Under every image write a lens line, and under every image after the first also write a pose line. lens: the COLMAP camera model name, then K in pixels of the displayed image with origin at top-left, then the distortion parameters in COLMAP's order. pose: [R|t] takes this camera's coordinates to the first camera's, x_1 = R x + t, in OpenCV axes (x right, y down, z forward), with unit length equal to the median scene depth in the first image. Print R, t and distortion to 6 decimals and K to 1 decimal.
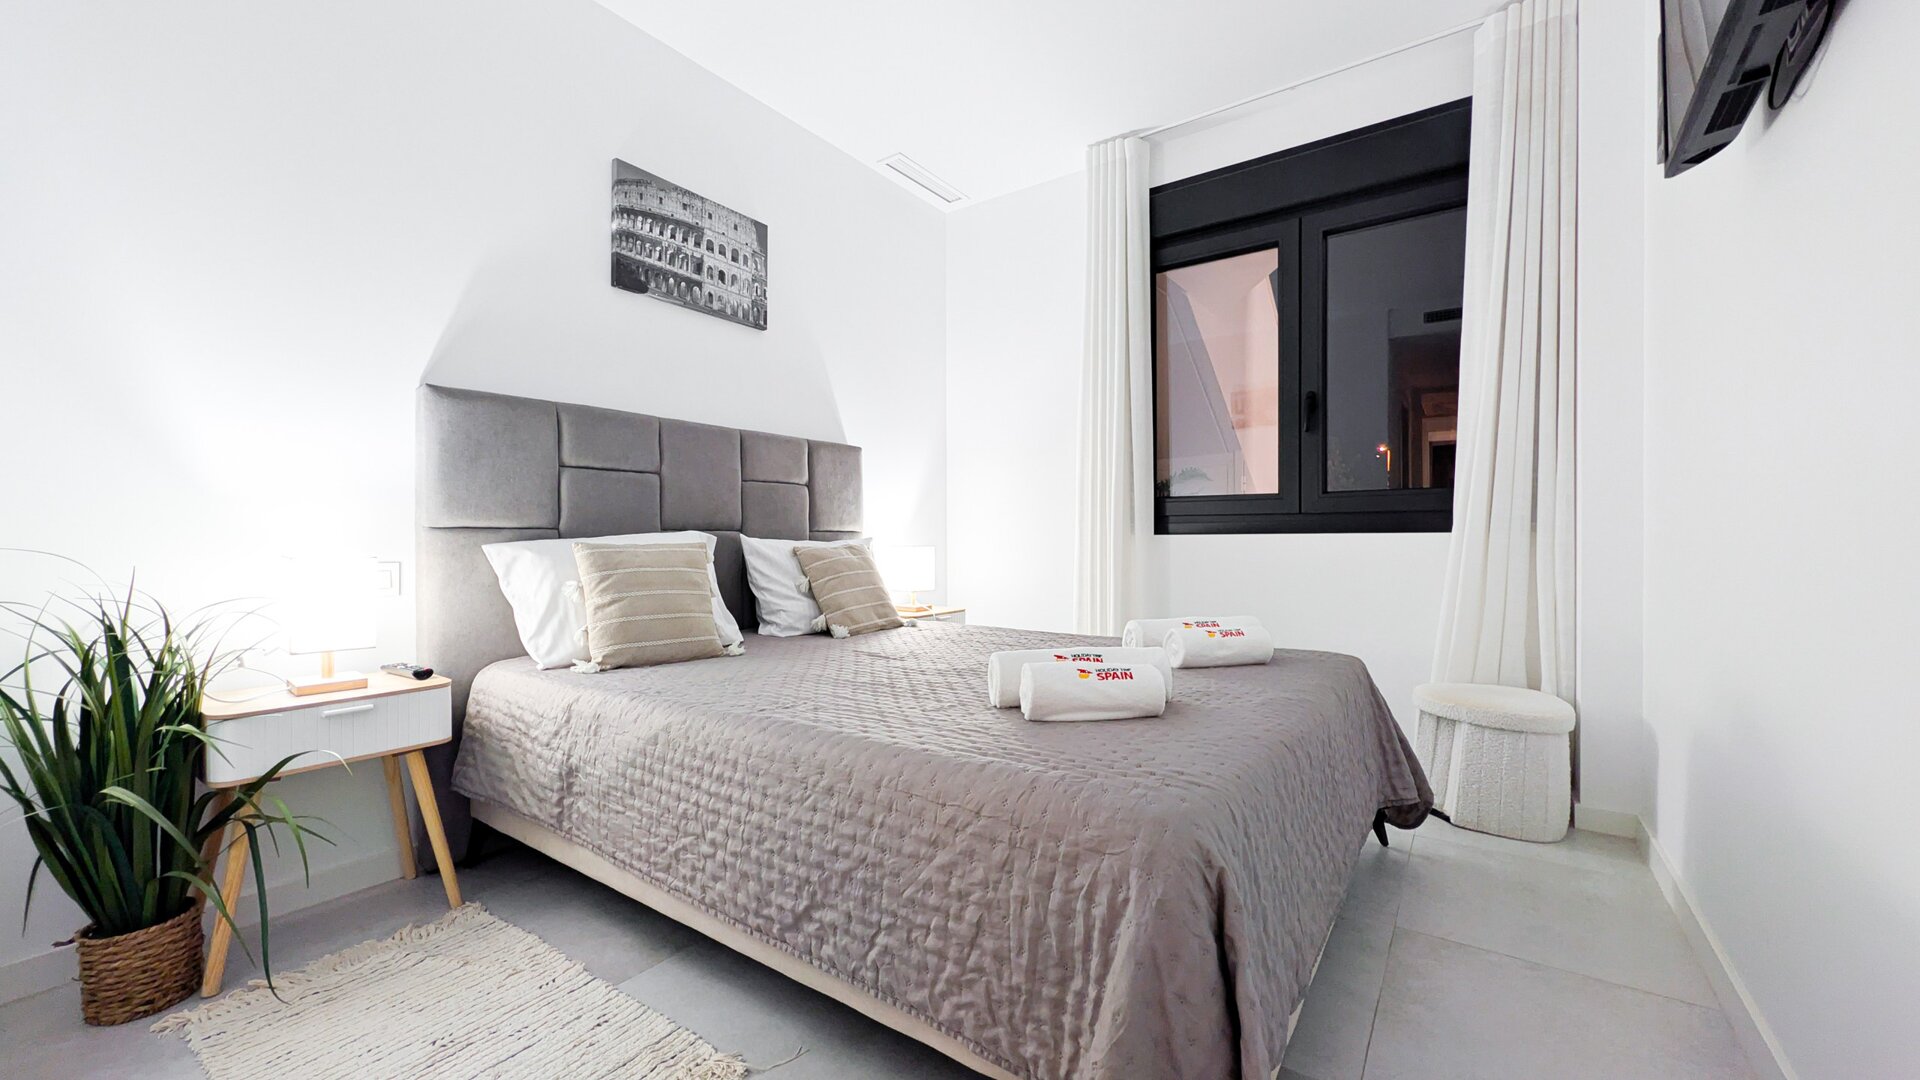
lens RADIAL K [[742.0, 0, 953.1], [0, 742.0, 554.1], [0, 0, 1]] dist [-0.001519, -0.000071]
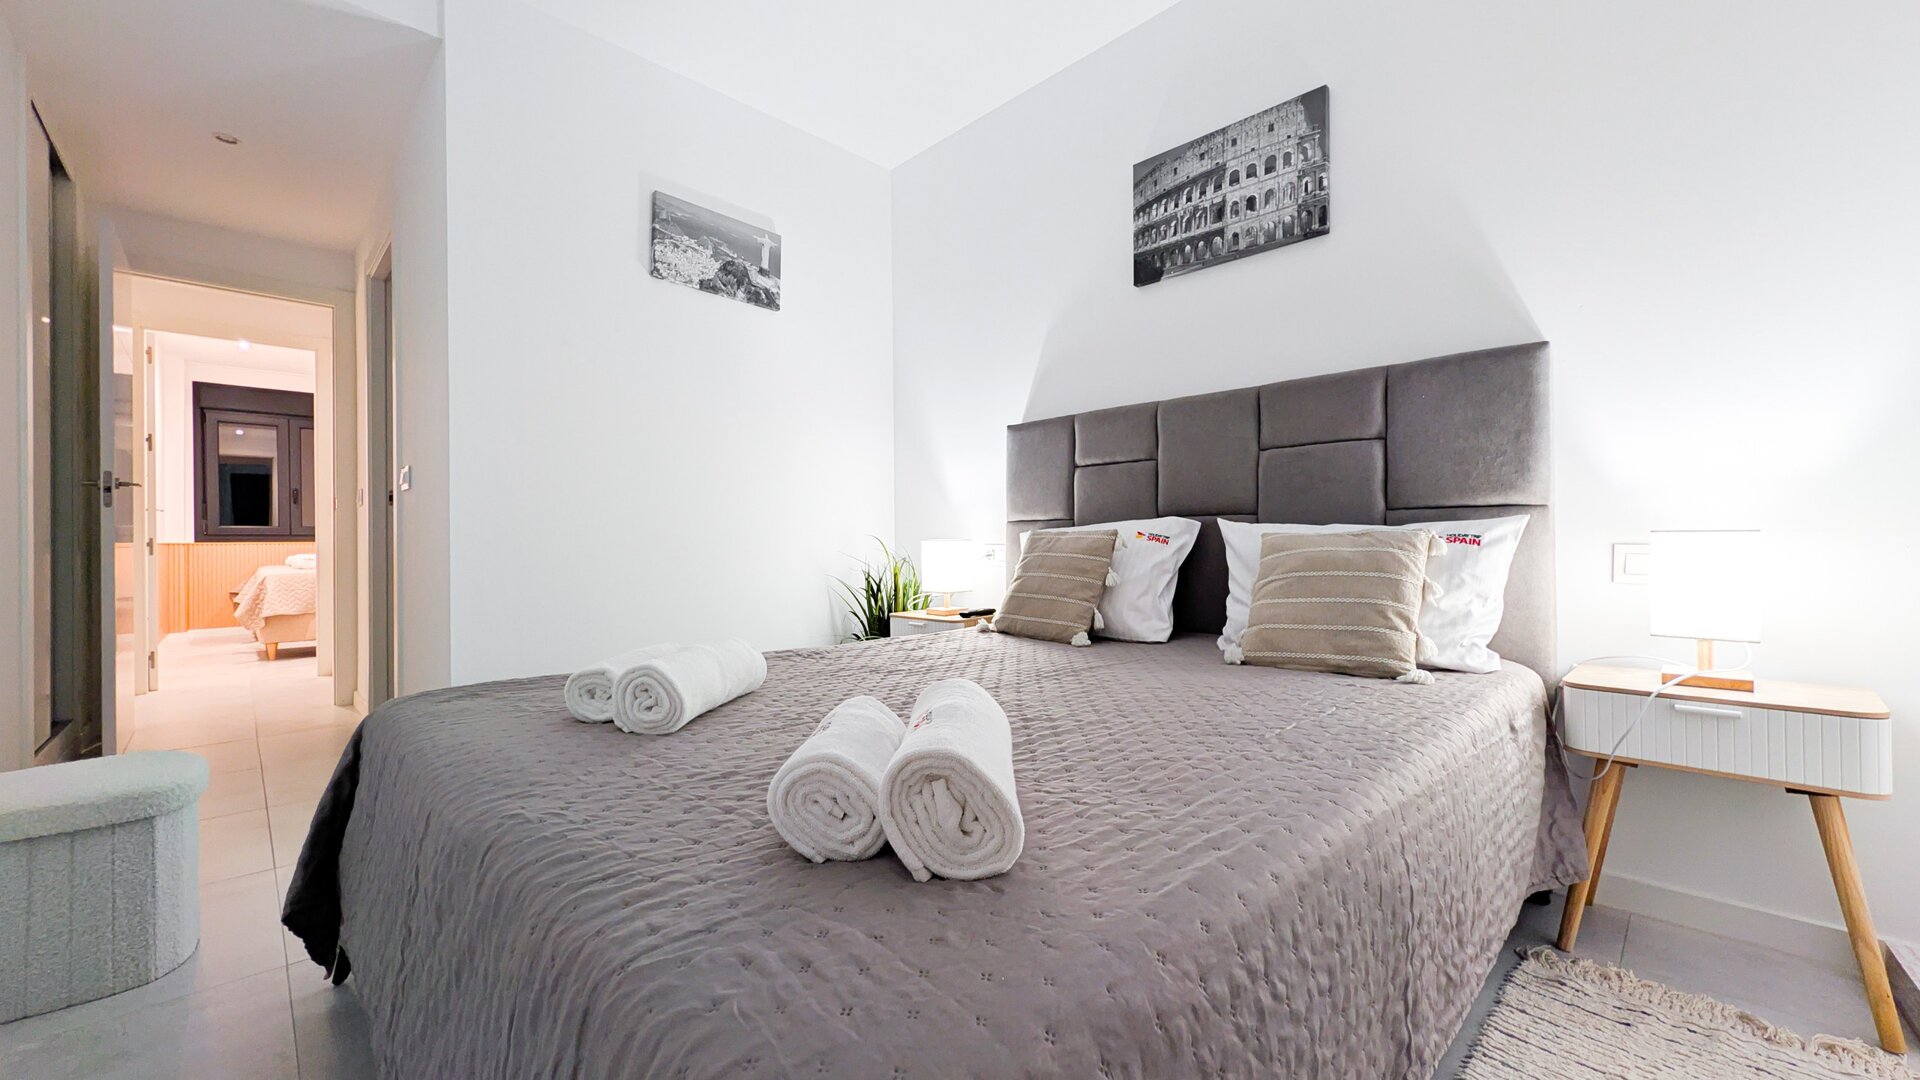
lens RADIAL K [[742.0, 0, 951.8], [0, 742.0, 536.4], [0, 0, 1]] dist [-0.001519, -0.000071]
pose [[-0.169660, 0.009202, -0.985460, 0.578821], [0.004364, 0.999954, 0.008586, -0.015008], [0.985493, -0.002844, -0.169693, 0.844277]]
